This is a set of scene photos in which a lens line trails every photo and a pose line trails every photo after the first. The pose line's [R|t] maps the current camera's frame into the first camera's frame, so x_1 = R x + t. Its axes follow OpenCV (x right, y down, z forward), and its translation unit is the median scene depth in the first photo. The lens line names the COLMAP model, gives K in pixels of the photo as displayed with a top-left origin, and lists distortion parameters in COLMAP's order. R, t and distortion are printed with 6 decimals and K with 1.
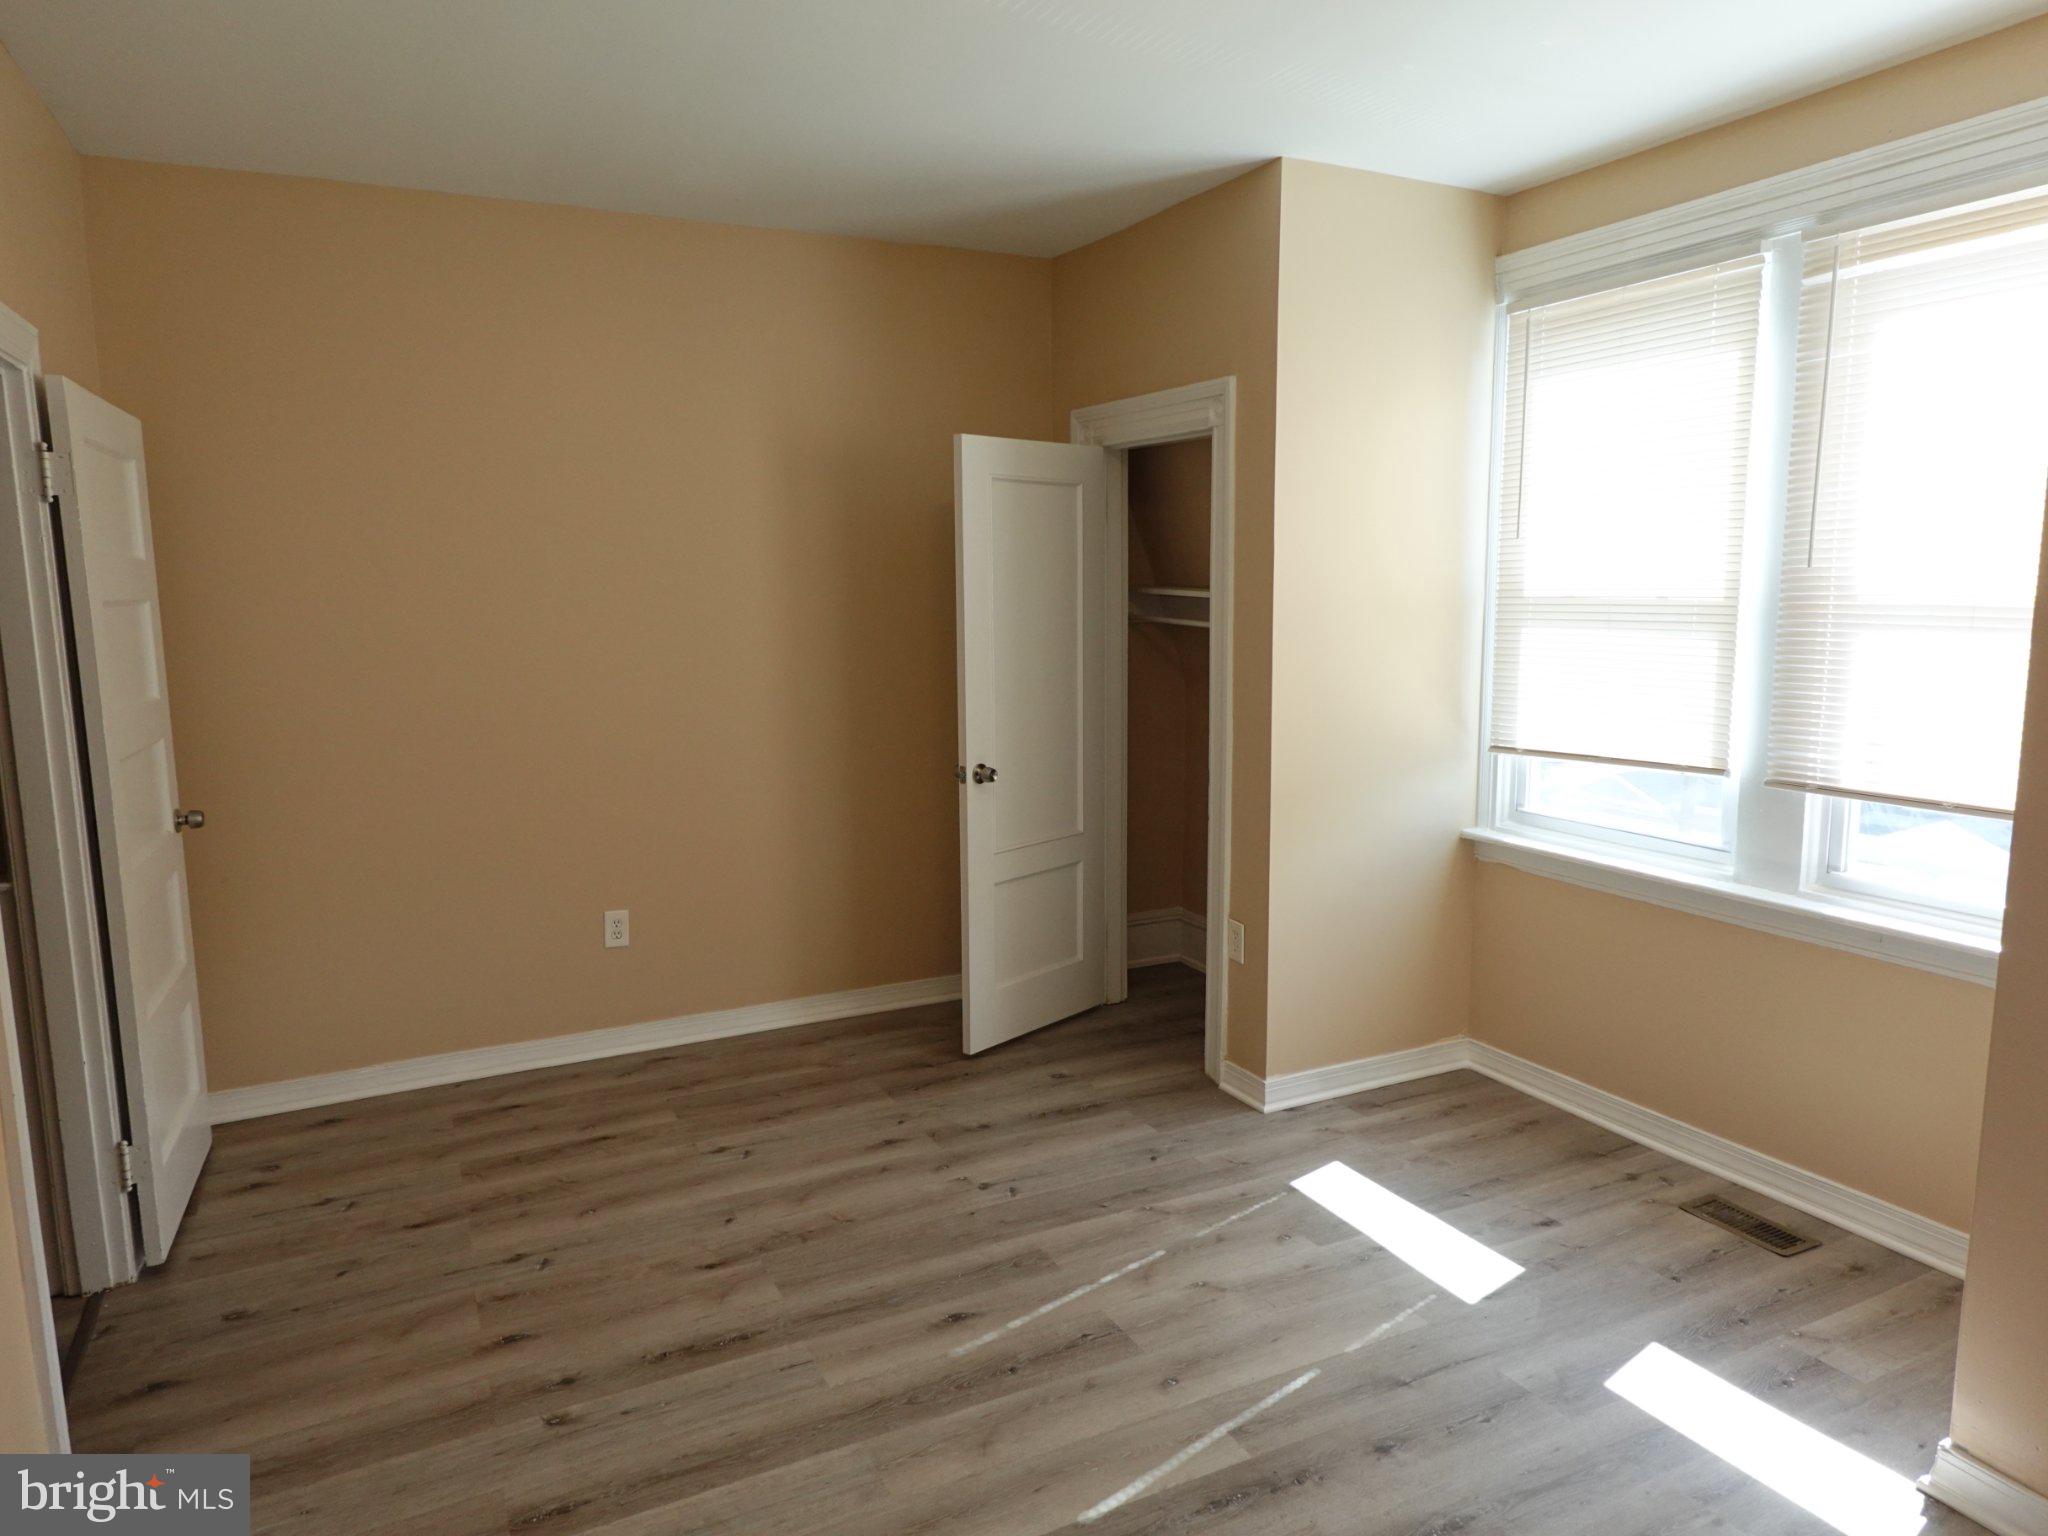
lens RADIAL K [[1279.9, 0, 1024.0], [0, 1279.9, 768.0], [0, 0, 1]] dist [-0.001744, -0.000064]
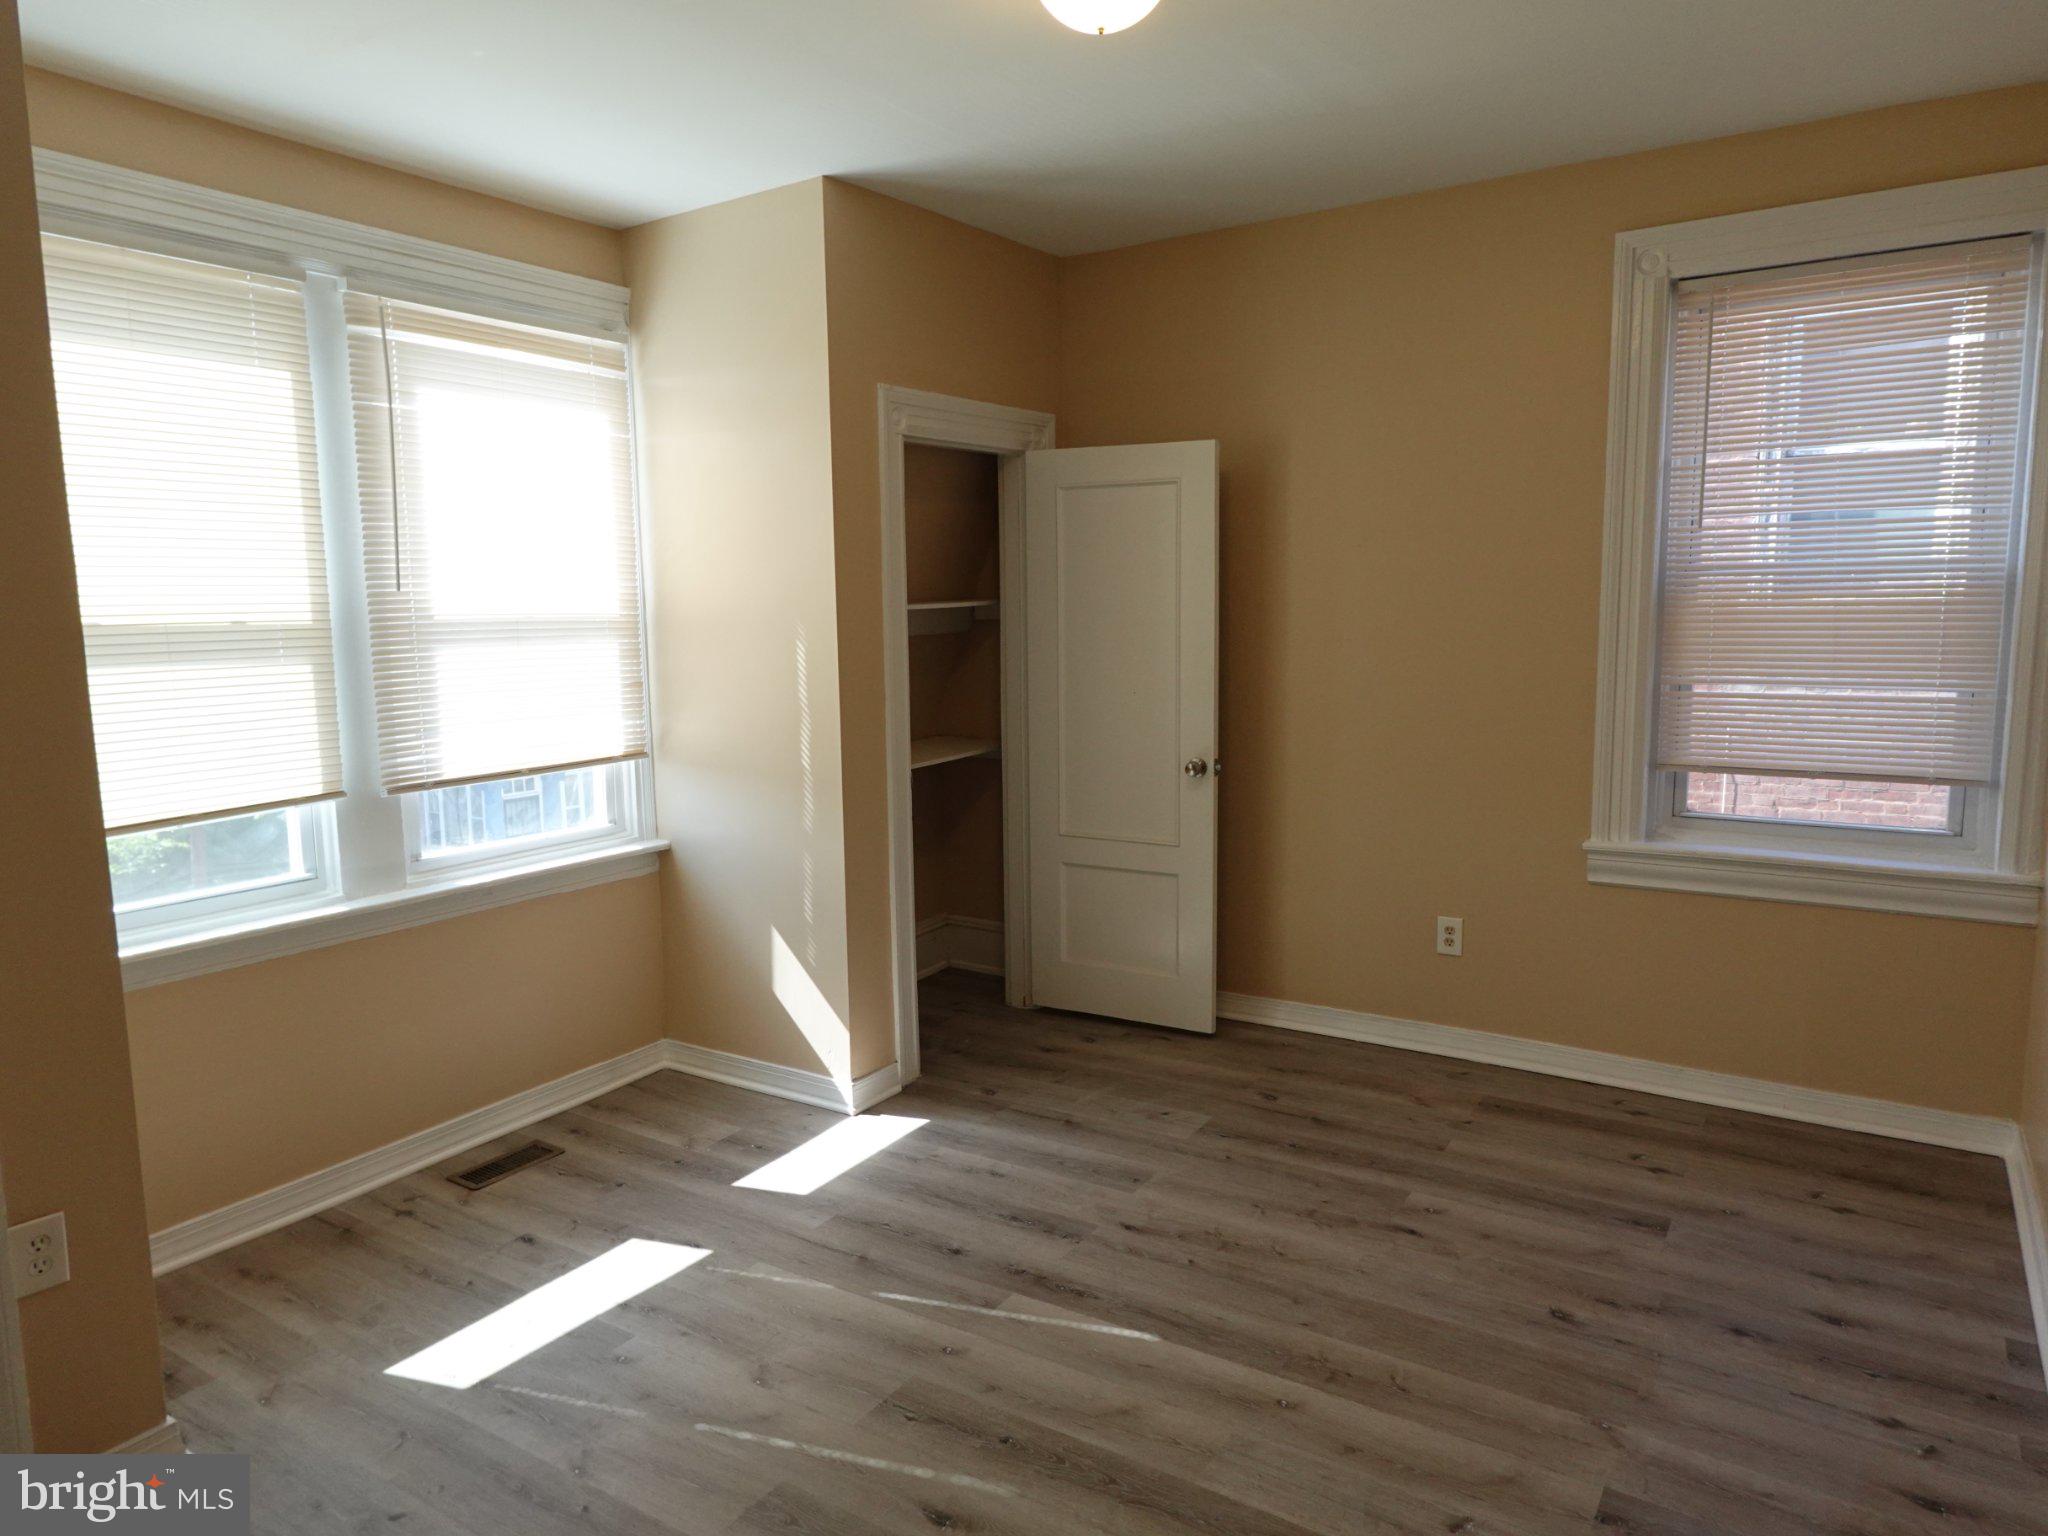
lens RADIAL K [[1279.9, 0, 1024.0], [0, 1279.9, 768.0], [0, 0, 1]] dist [-0.001744, -0.000064]
pose [[-0.497690, -0.093194, 0.862334, -0.640352], [0.144728, 0.971350, 0.188504, -0.140785], [-0.855195, 0.218620, -0.469943, 1.107903]]
